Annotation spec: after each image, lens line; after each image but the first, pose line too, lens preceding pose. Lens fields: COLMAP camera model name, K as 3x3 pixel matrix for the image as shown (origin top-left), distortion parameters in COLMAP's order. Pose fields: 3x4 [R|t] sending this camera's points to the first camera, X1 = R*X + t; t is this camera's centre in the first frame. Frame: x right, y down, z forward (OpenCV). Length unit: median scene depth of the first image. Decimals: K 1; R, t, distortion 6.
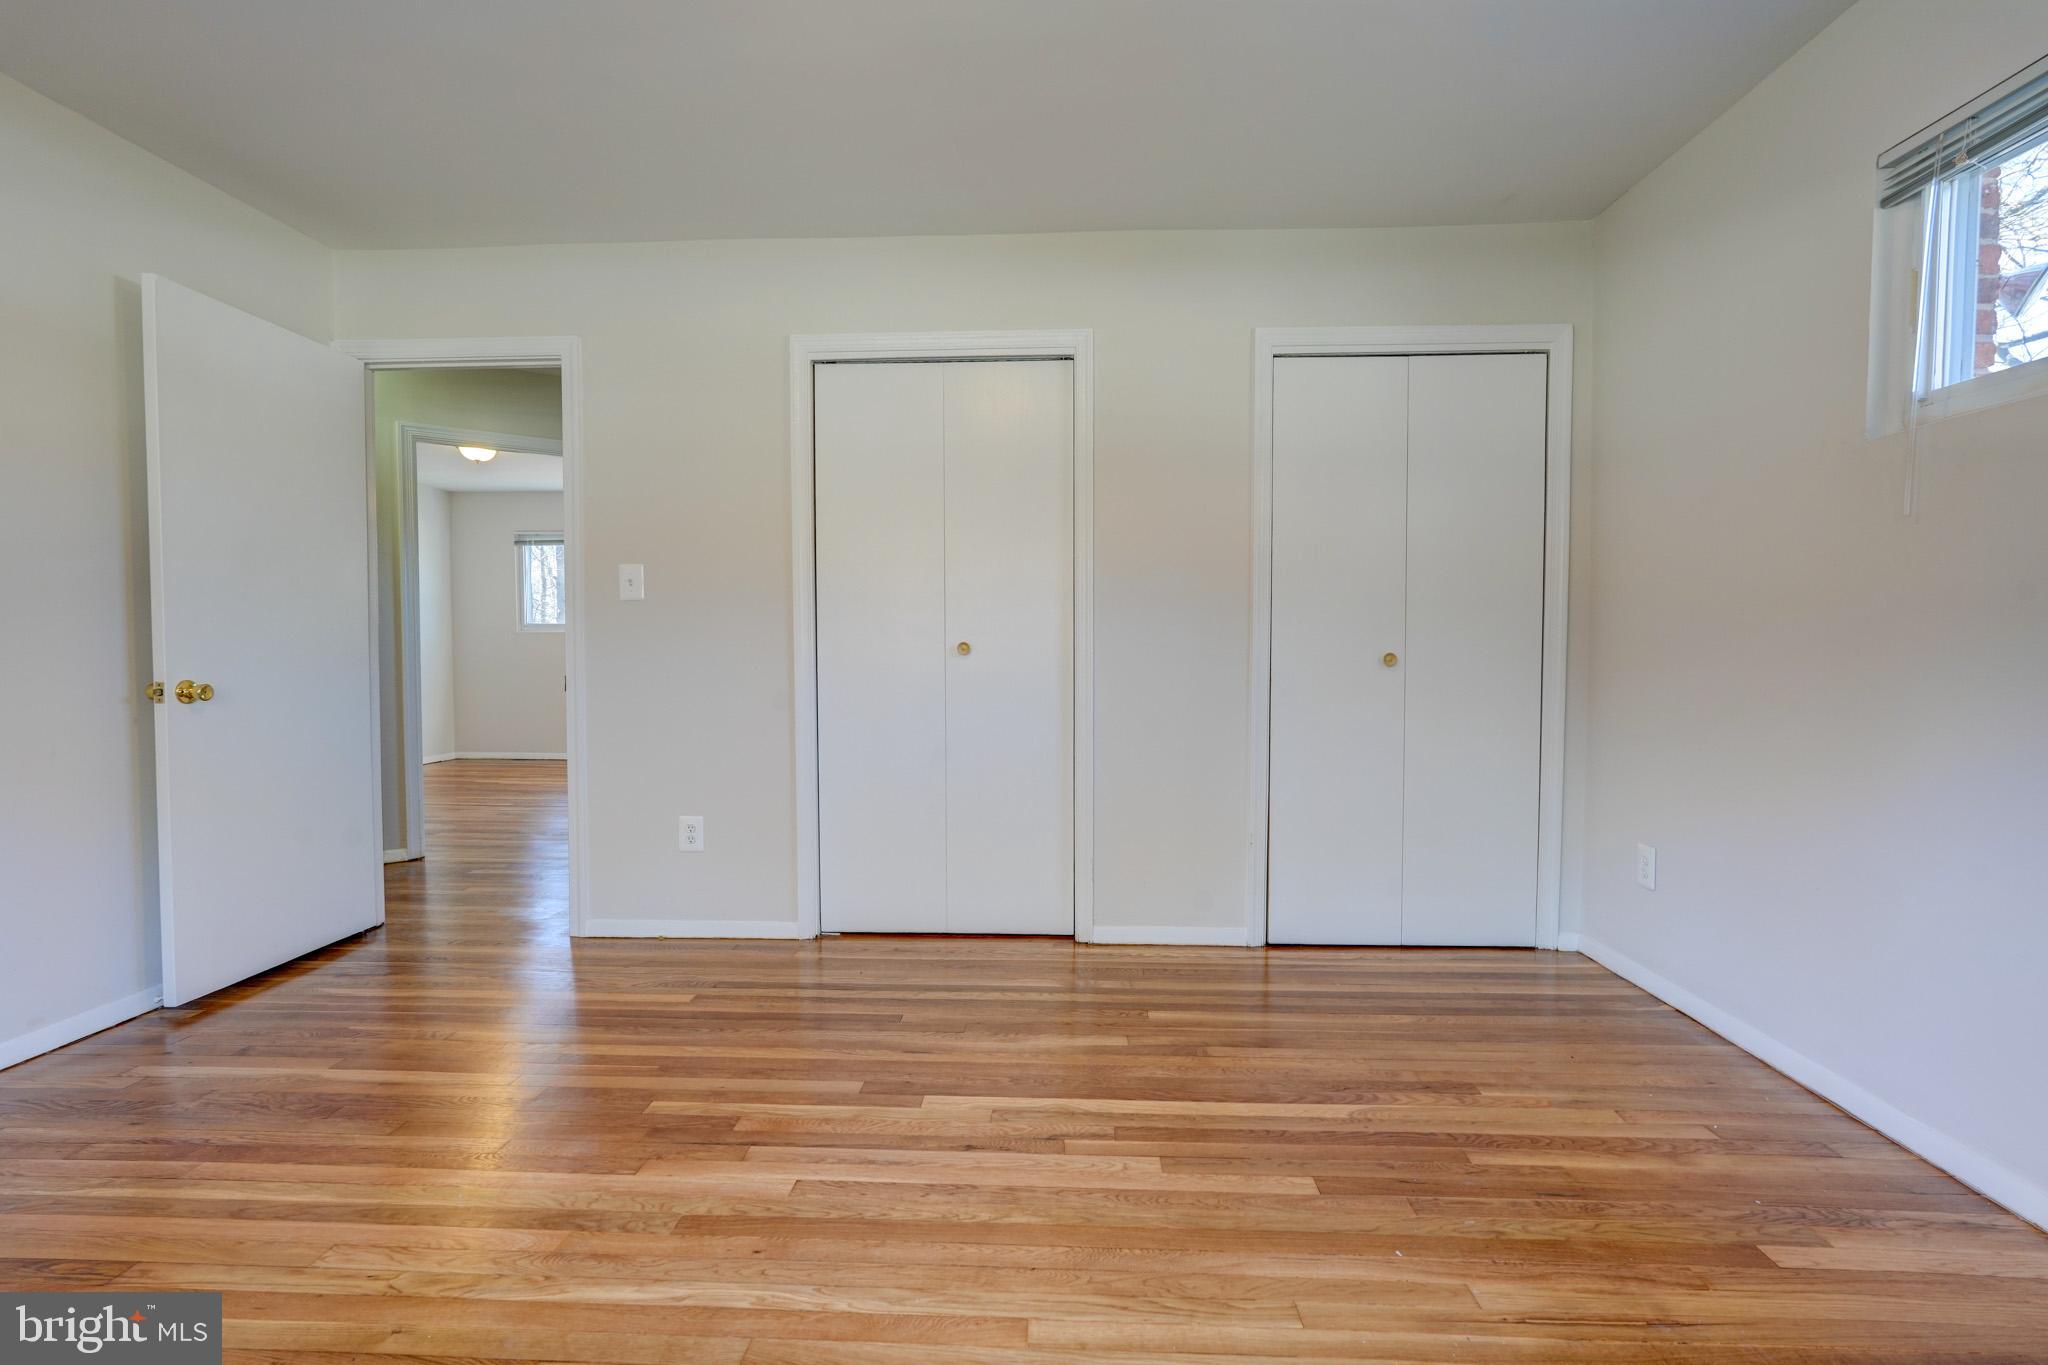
lens RADIAL K [[906.7, 0, 1039.4], [0, 906.7, 688.6], [0, 0, 1]] dist [-0.013467, 0.006132]
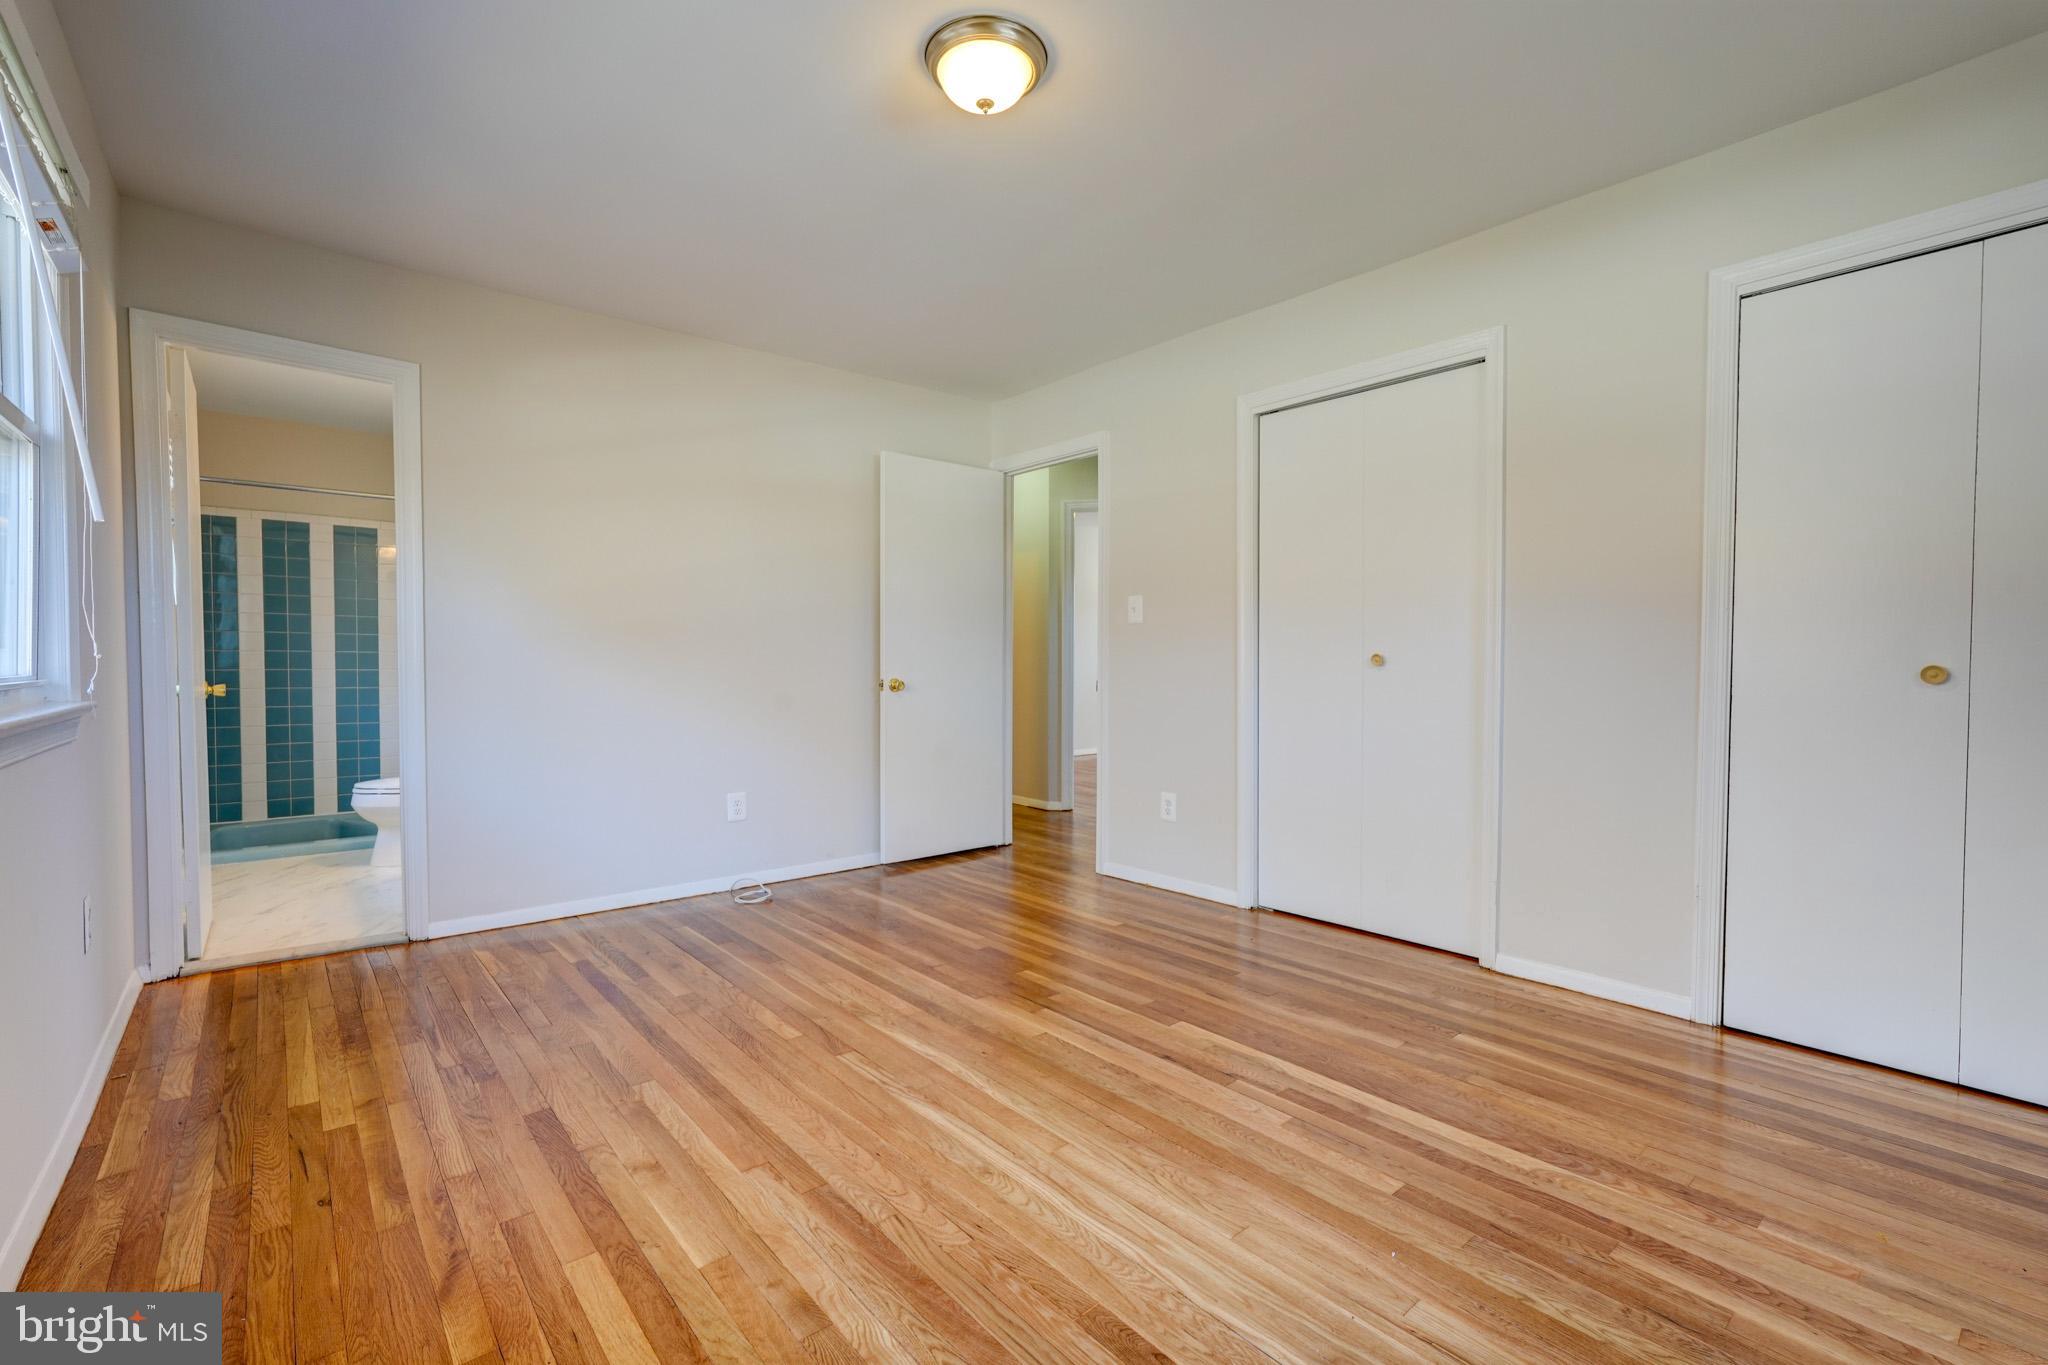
lens RADIAL K [[906.7, 0, 1038.2], [0, 906.7, 687.2], [0, 0, 1]] dist [-0.013467, 0.006132]
pose [[0.684843, 0.021076, -0.728386, 0.525532], [-0.031178, 0.999514, -0.000393, 0.000073], [0.728023, 0.022979, 0.685167, -0.001301]]
